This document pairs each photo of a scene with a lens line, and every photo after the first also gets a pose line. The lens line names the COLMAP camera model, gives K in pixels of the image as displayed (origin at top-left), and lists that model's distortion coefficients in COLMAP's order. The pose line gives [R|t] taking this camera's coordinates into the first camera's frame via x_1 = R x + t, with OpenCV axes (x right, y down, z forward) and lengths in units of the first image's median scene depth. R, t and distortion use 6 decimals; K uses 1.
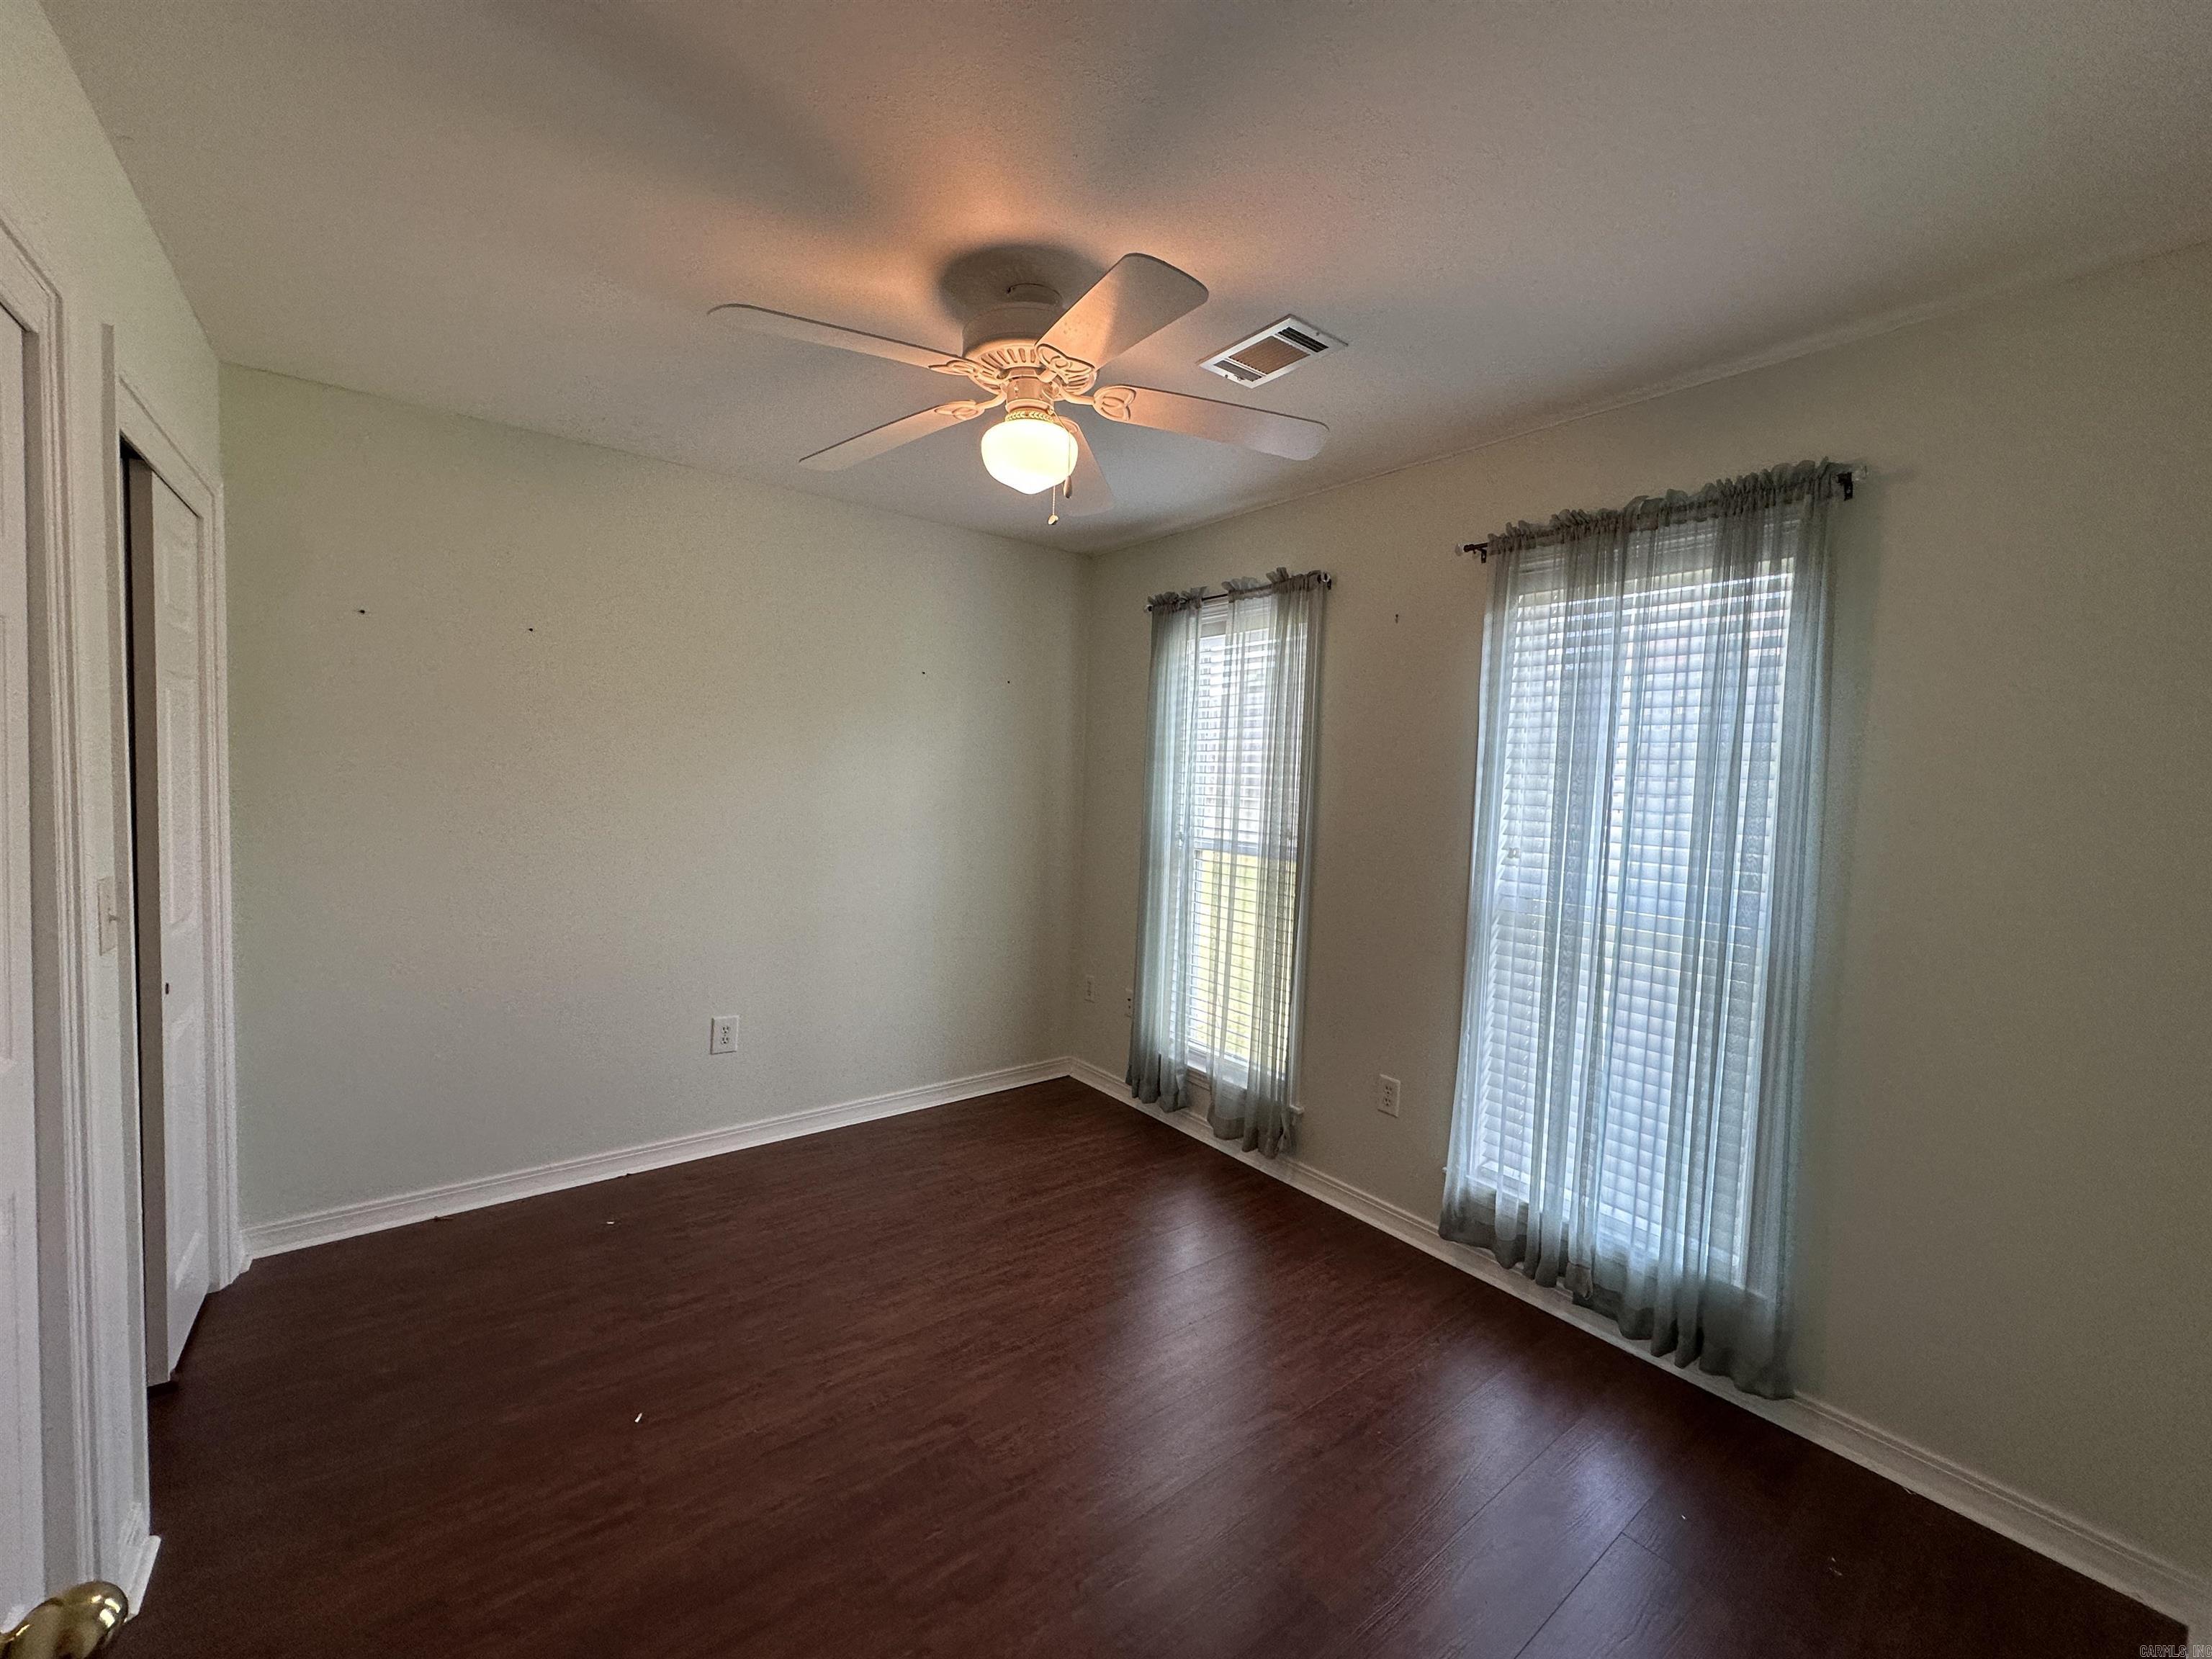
lens RADIAL K [[885.3, 0, 1106.0], [0, 885.3, 829.5], [0, 0, 1]] dist [-0.001039, 0.000175]
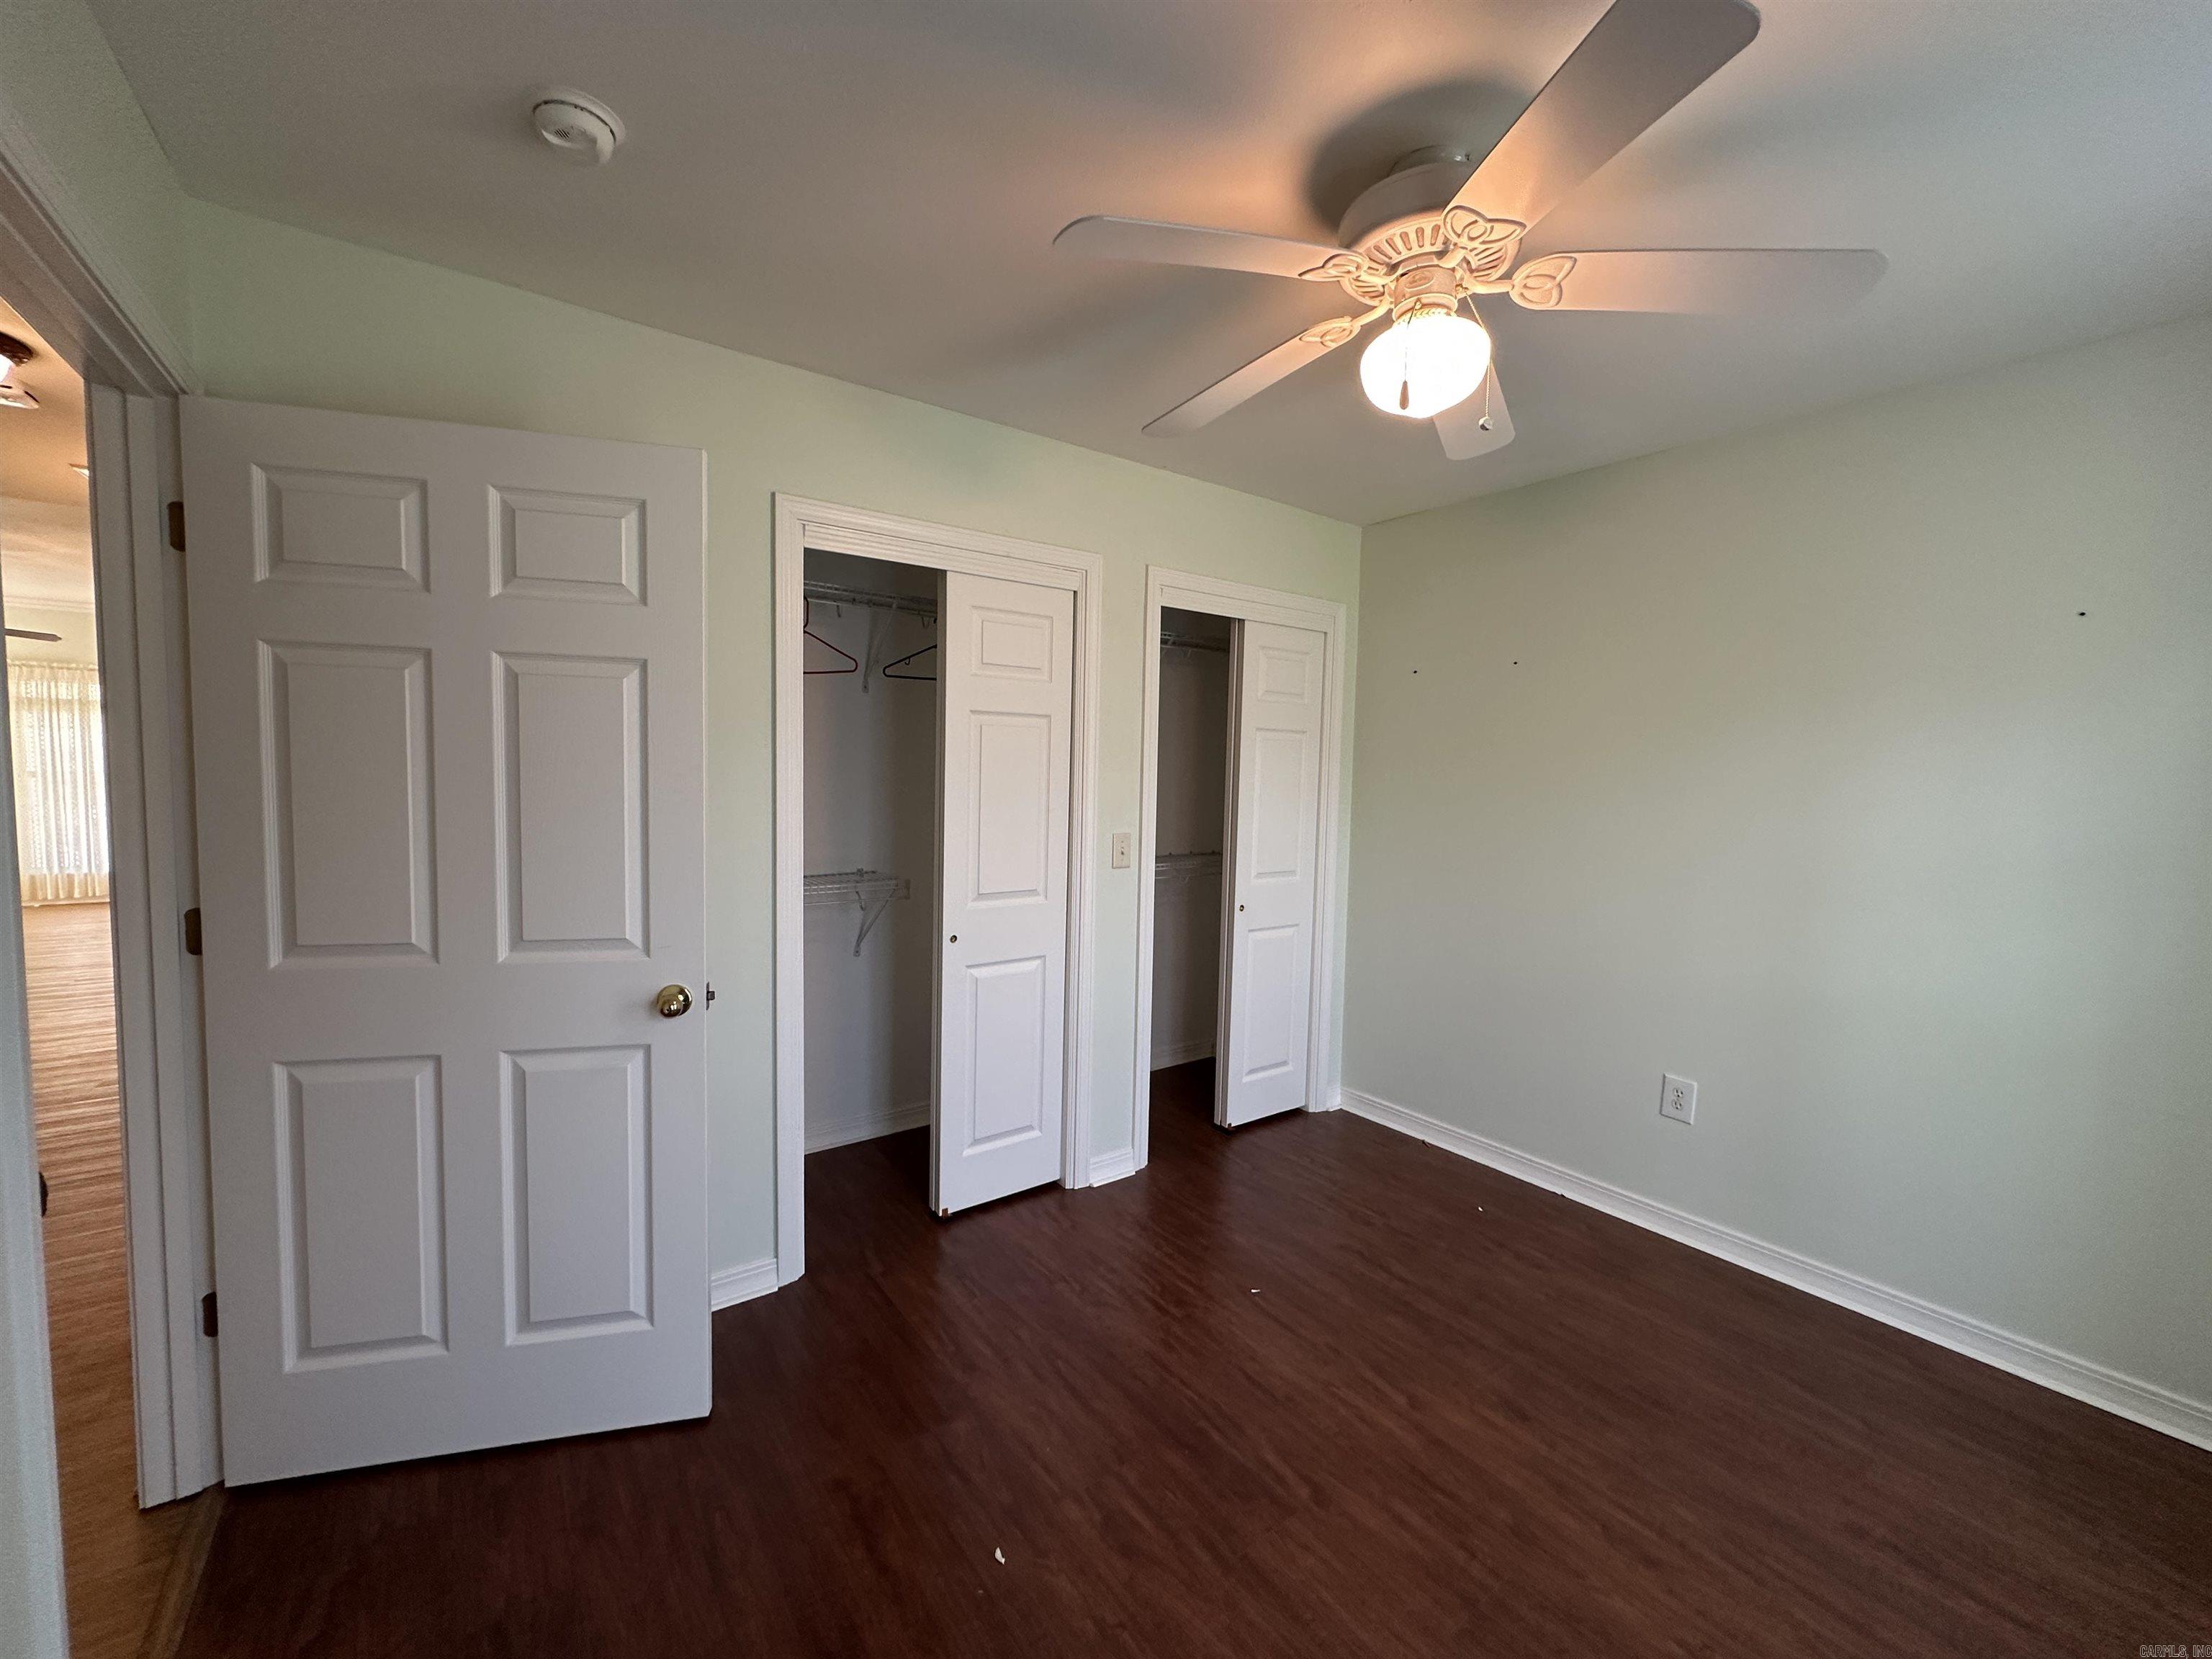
lens RADIAL K [[885.3, 0, 1106.0], [0, 885.3, 829.5], [0, 0, 1]] dist [-0.001039, 0.000175]
pose [[-0.044636, 0.027154, -0.998634, 0.519005], [-0.080643, 0.996270, 0.030694, -0.007845], [0.995743, 0.081903, -0.042280, 0.564490]]
